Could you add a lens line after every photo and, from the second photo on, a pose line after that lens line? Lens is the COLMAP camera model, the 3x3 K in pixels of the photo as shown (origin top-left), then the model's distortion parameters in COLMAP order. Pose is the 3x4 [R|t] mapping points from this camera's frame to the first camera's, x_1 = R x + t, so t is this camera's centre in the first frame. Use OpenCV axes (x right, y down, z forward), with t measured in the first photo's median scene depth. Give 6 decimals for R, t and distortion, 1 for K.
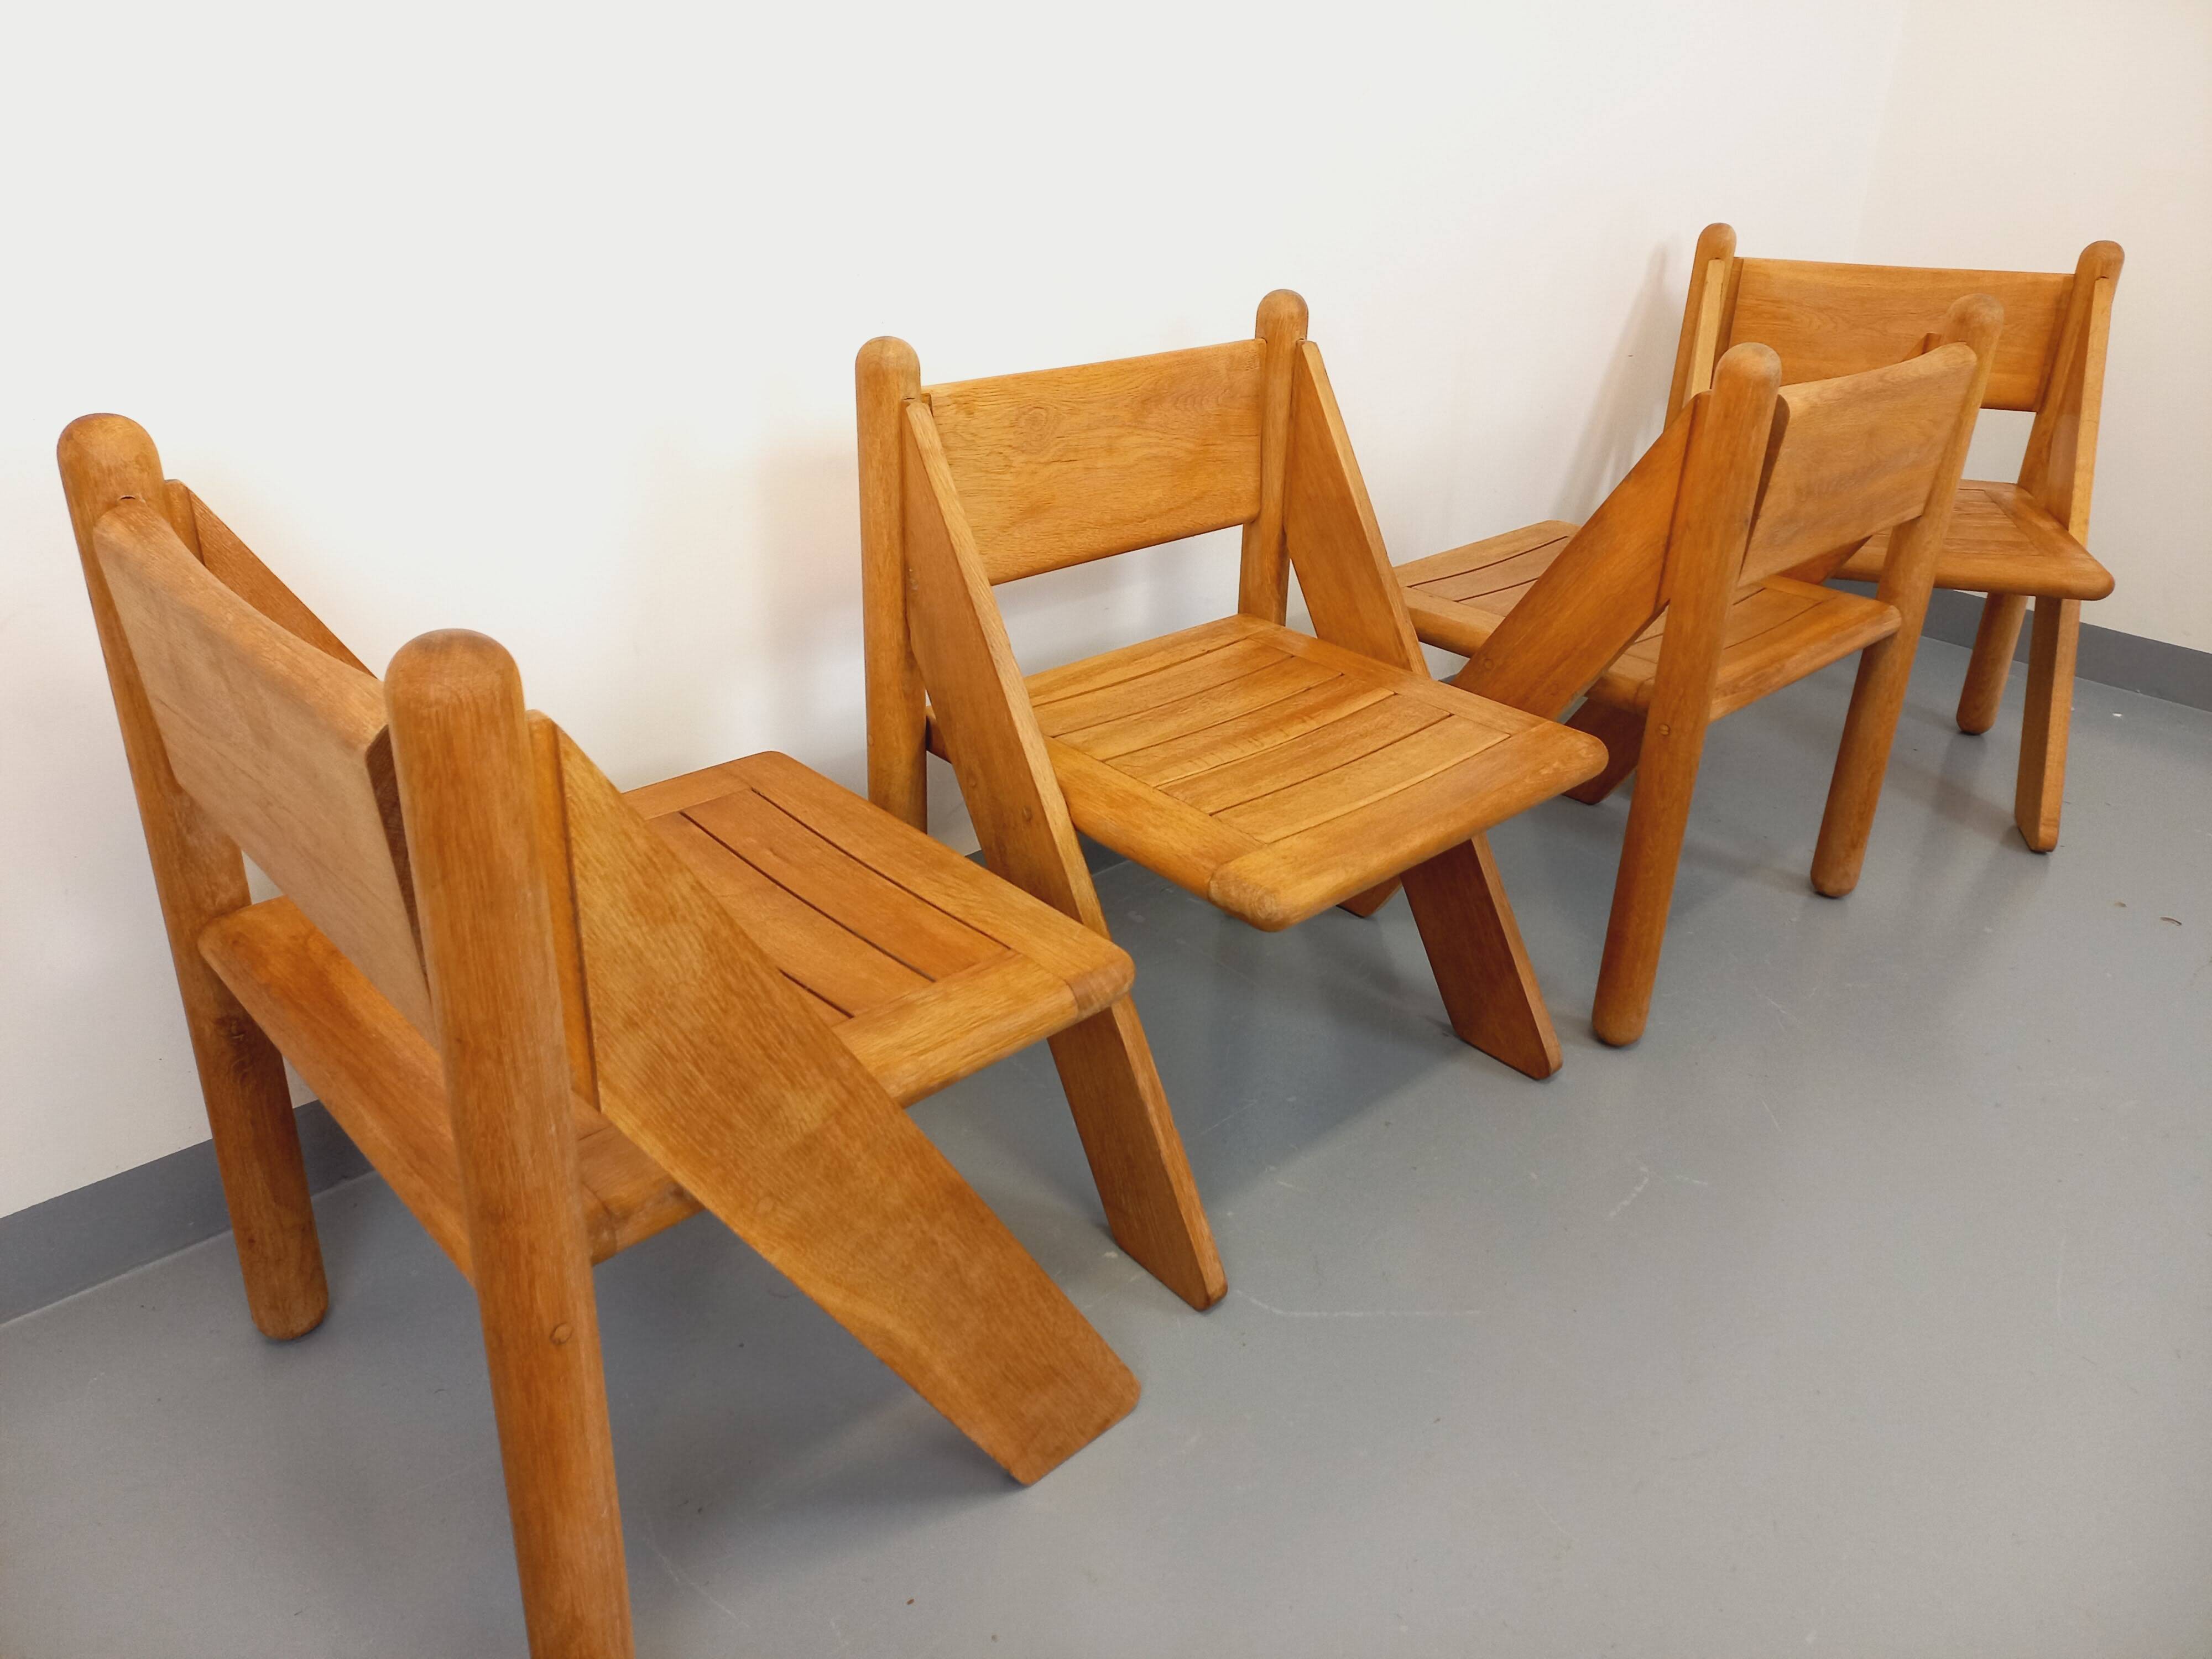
lens RADIAL K [[1616.7, 0, 1096.2], [0, 1616.7, 731.5], [0, 0, 1]] dist [0.088770, -0.093598]
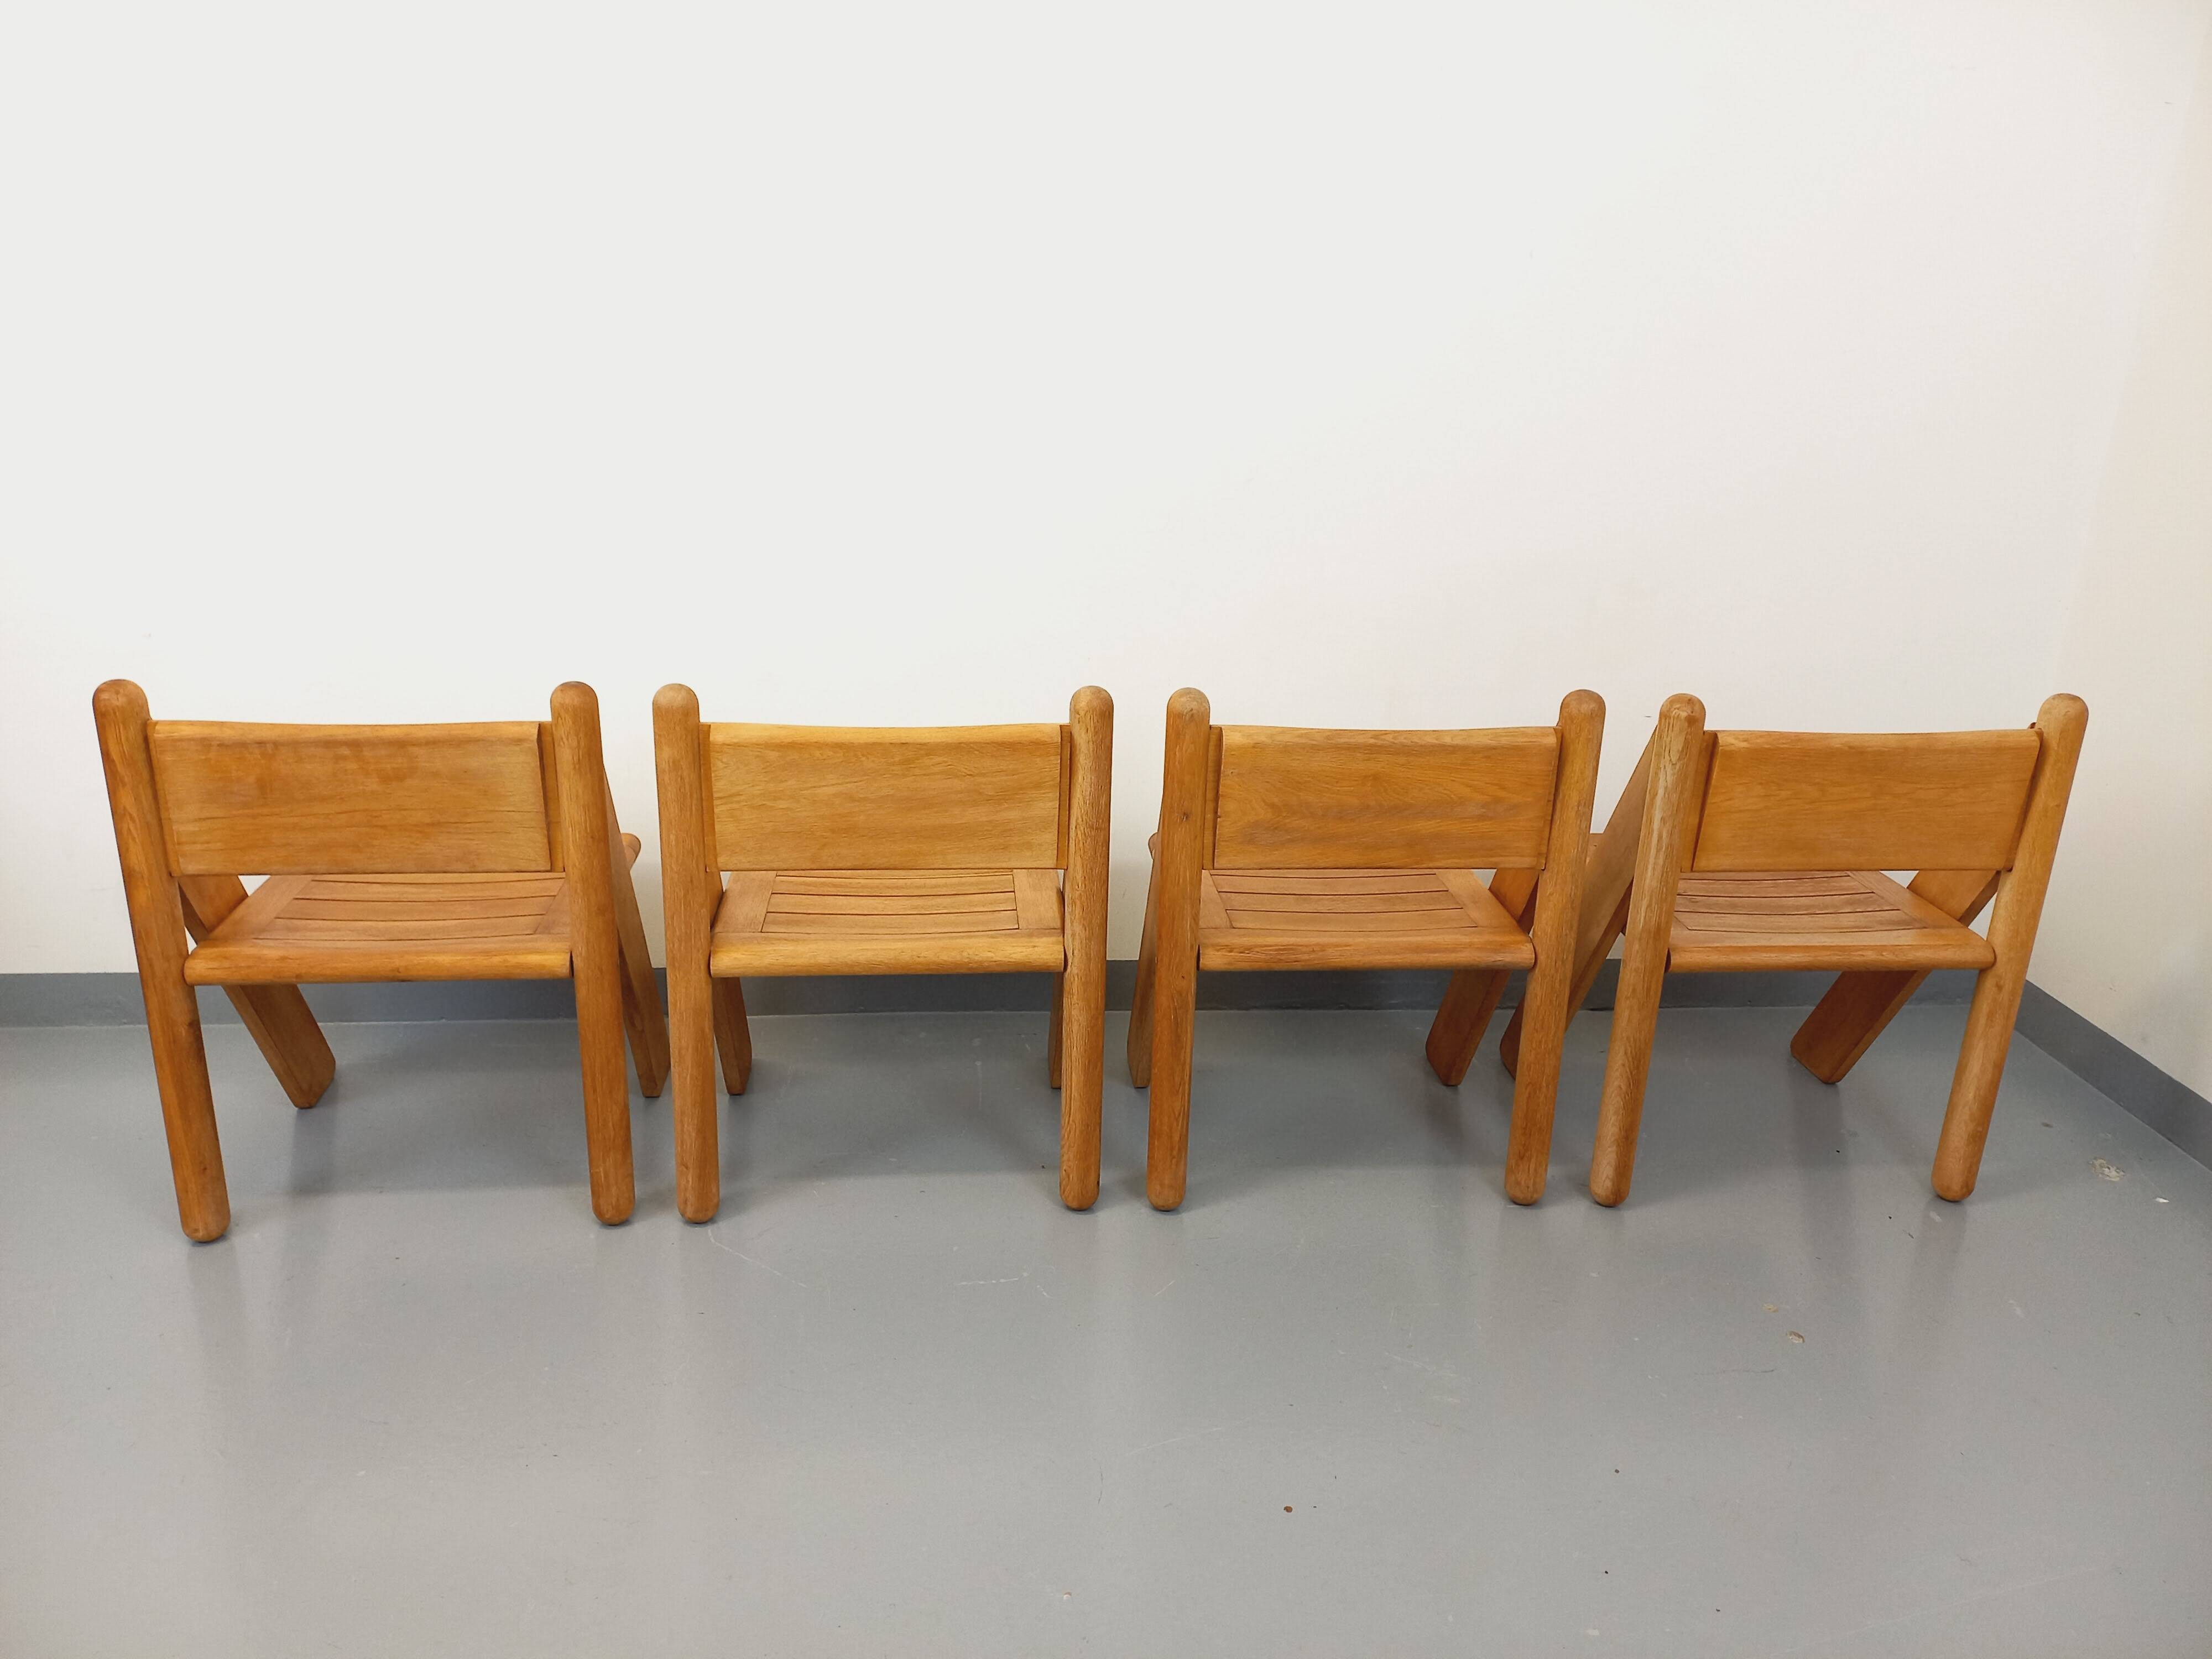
lens RADIAL K [[1551.8, 0, 1110.1], [0, 1551.8, 788.6], [0, 0, 1]] dist [0.086329, -0.091471]
pose [[0.793704, 0.181457, -0.580610, 1.081239], [-0.248433, 0.967938, -0.037104, -0.084989], [0.555261, 0.173692, 0.813336, -0.088732]]
